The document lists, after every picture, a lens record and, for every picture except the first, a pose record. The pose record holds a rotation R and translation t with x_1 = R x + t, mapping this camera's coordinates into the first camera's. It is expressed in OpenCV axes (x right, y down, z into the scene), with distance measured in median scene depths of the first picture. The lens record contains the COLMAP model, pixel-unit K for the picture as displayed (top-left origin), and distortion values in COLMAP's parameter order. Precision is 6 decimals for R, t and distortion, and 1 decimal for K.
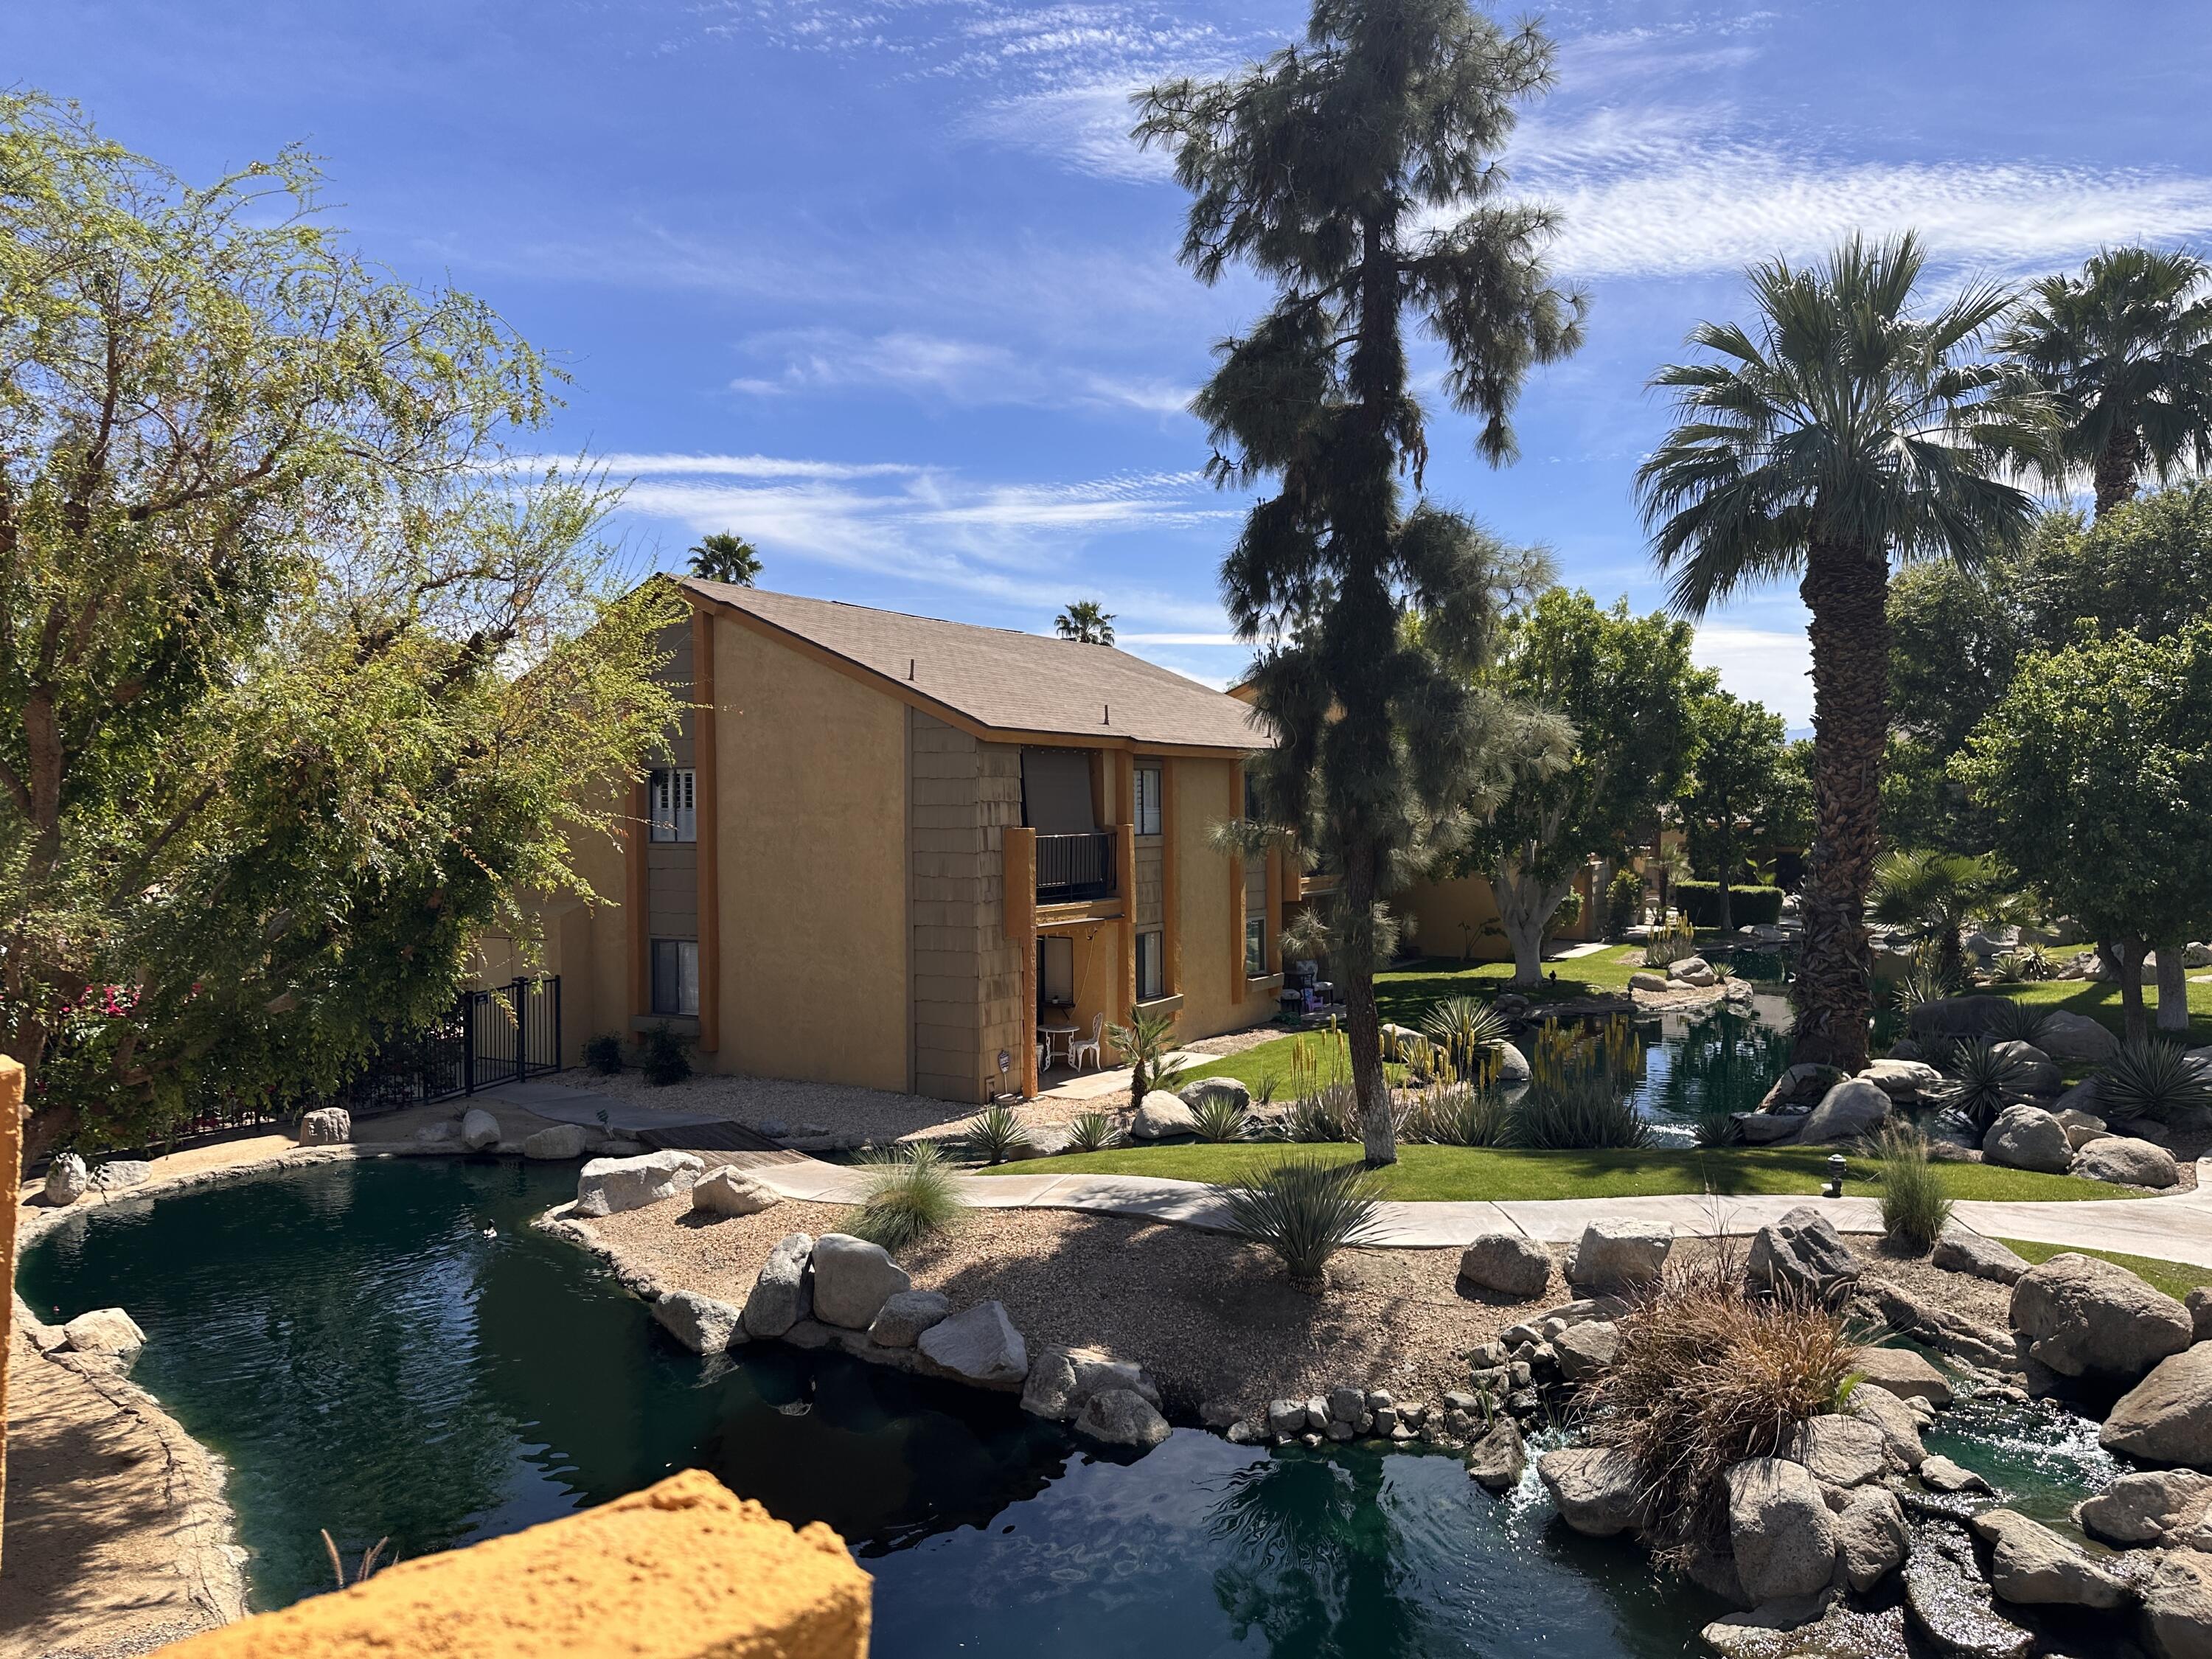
lens RADIAL K [[1546.5, 0, 1105.1], [0, 1546.5, 824.8], [0, 0, 1]] dist [0.050778, -0.058332]
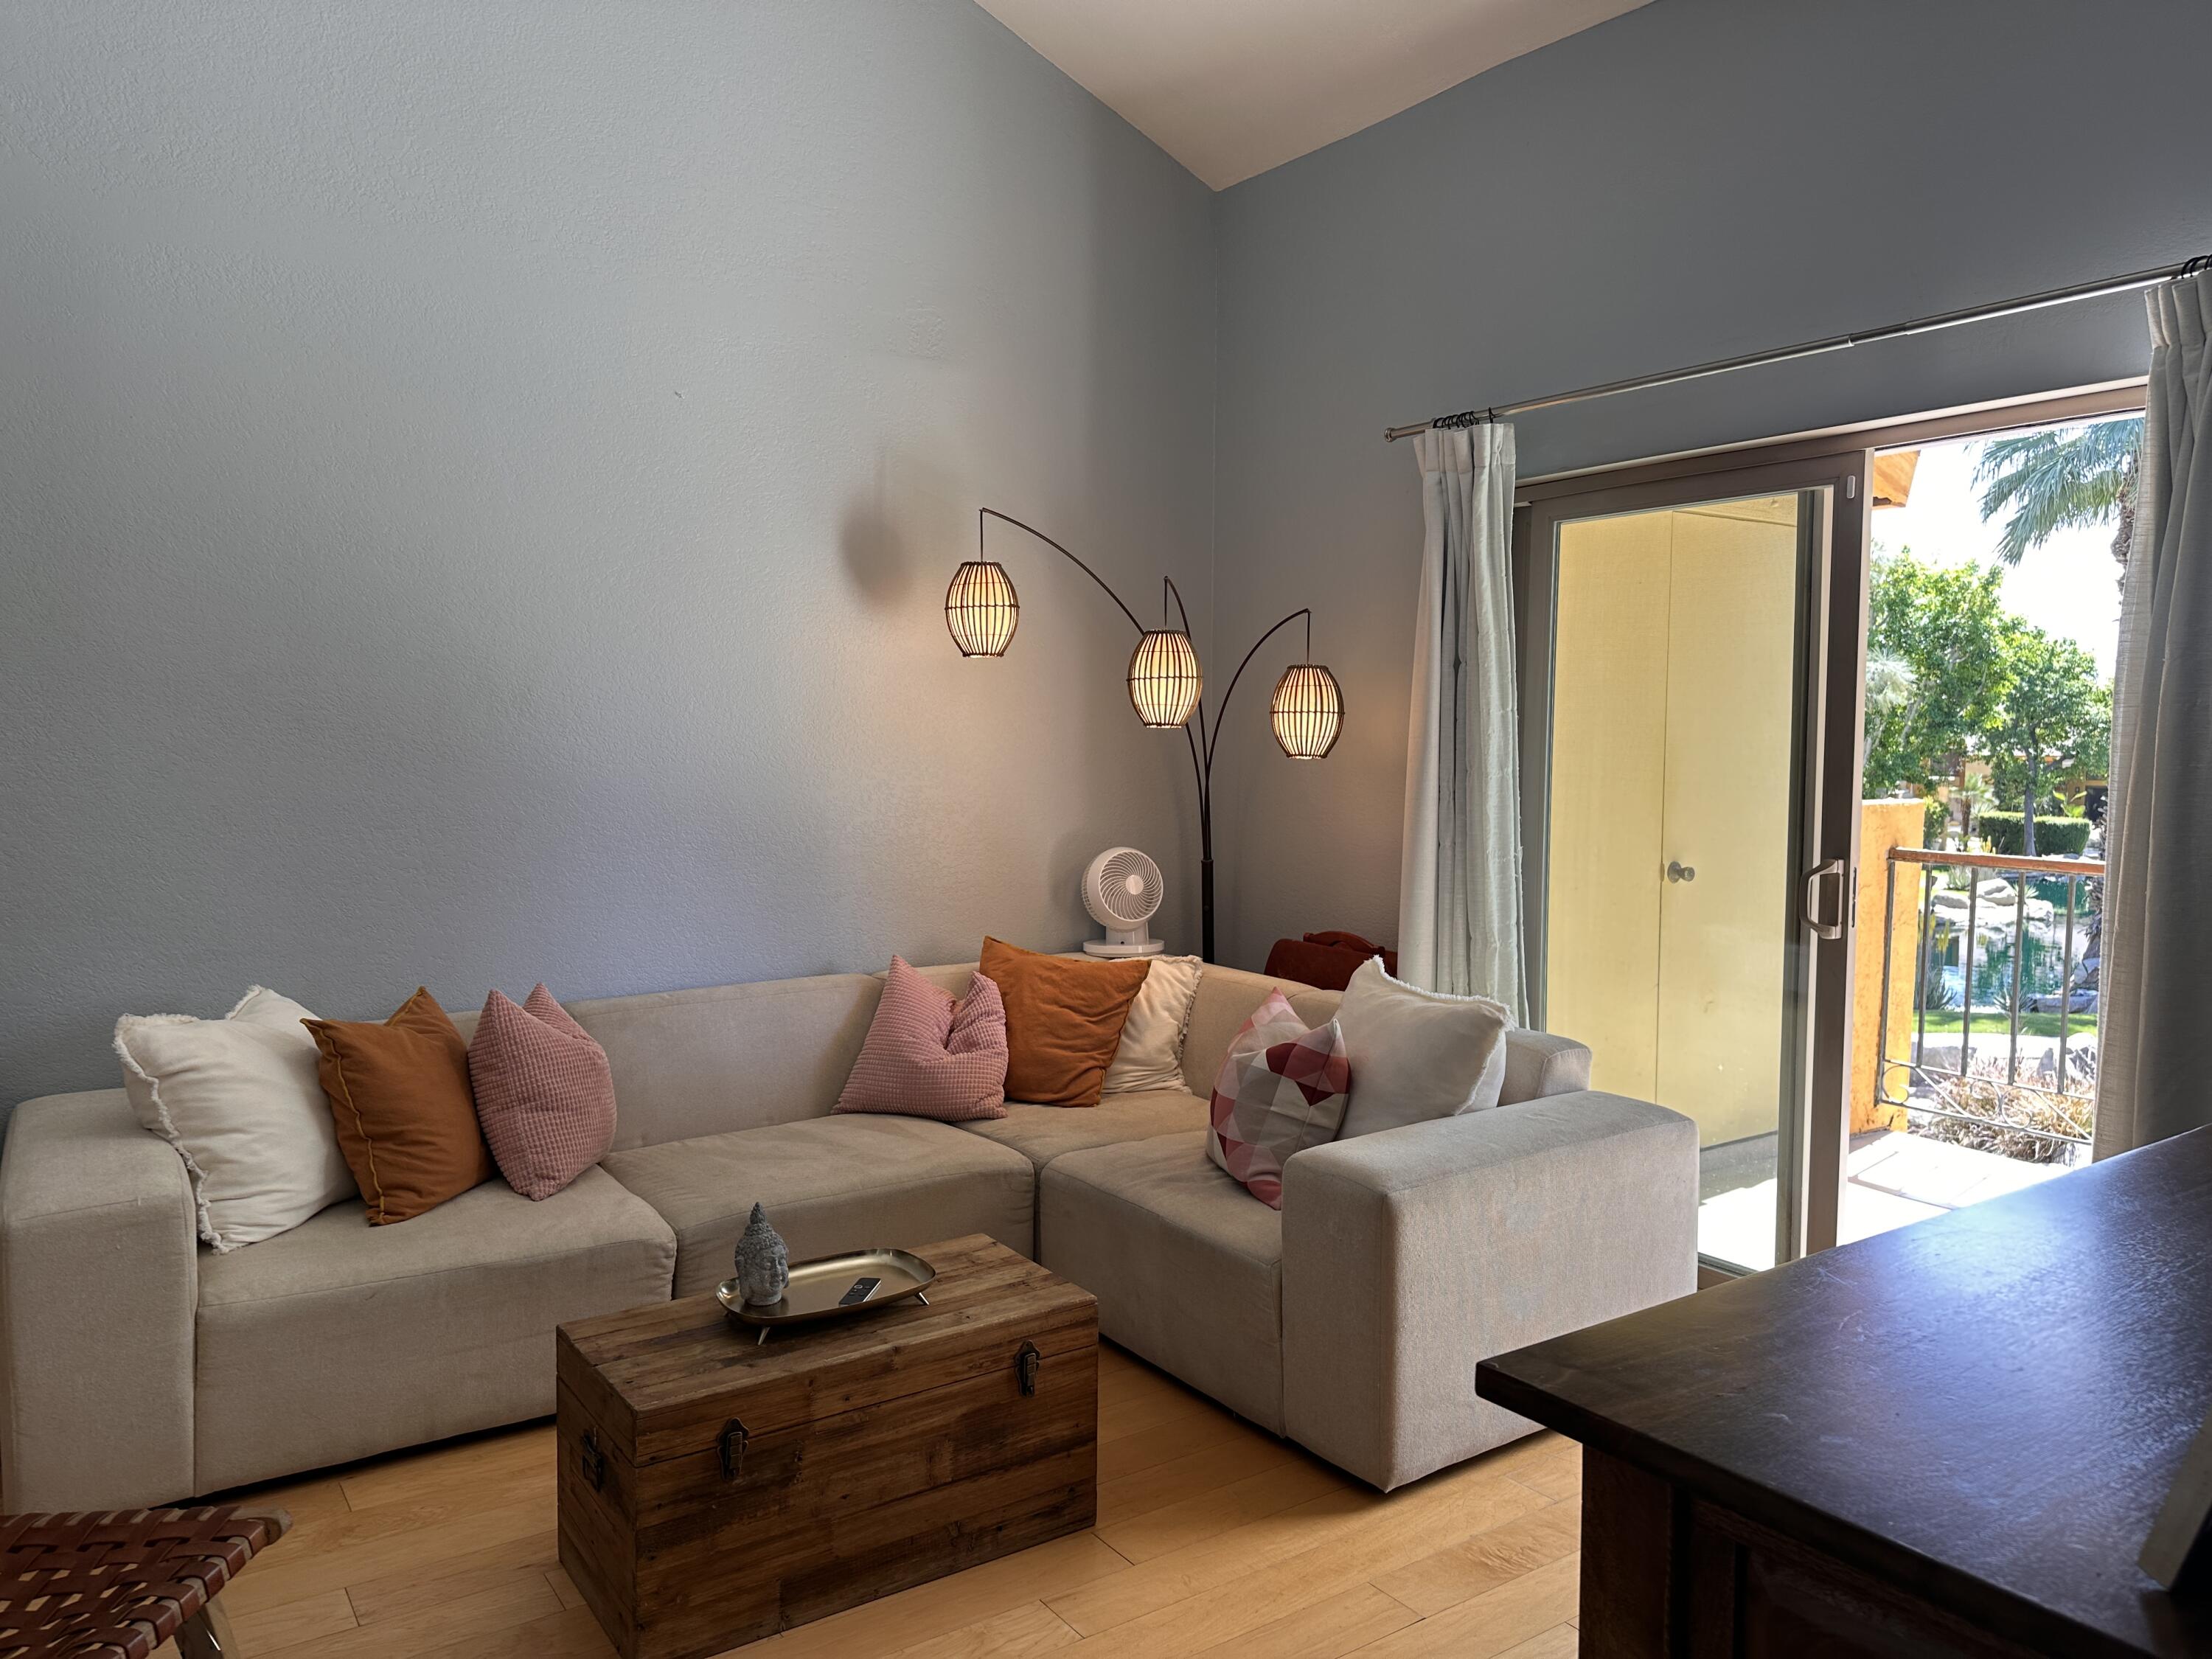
lens RADIAL K [[1546.5, 0, 1117.6], [0, 1546.5, 812.1], [0, 0, 1]] dist [0.050778, -0.058332]
pose [[0.988486, 0.021270, -0.149811, -0.057741], [-0.015309, 0.999049, 0.040831, 0.004604], [0.150537, -0.038068, 0.987871, -0.147318]]
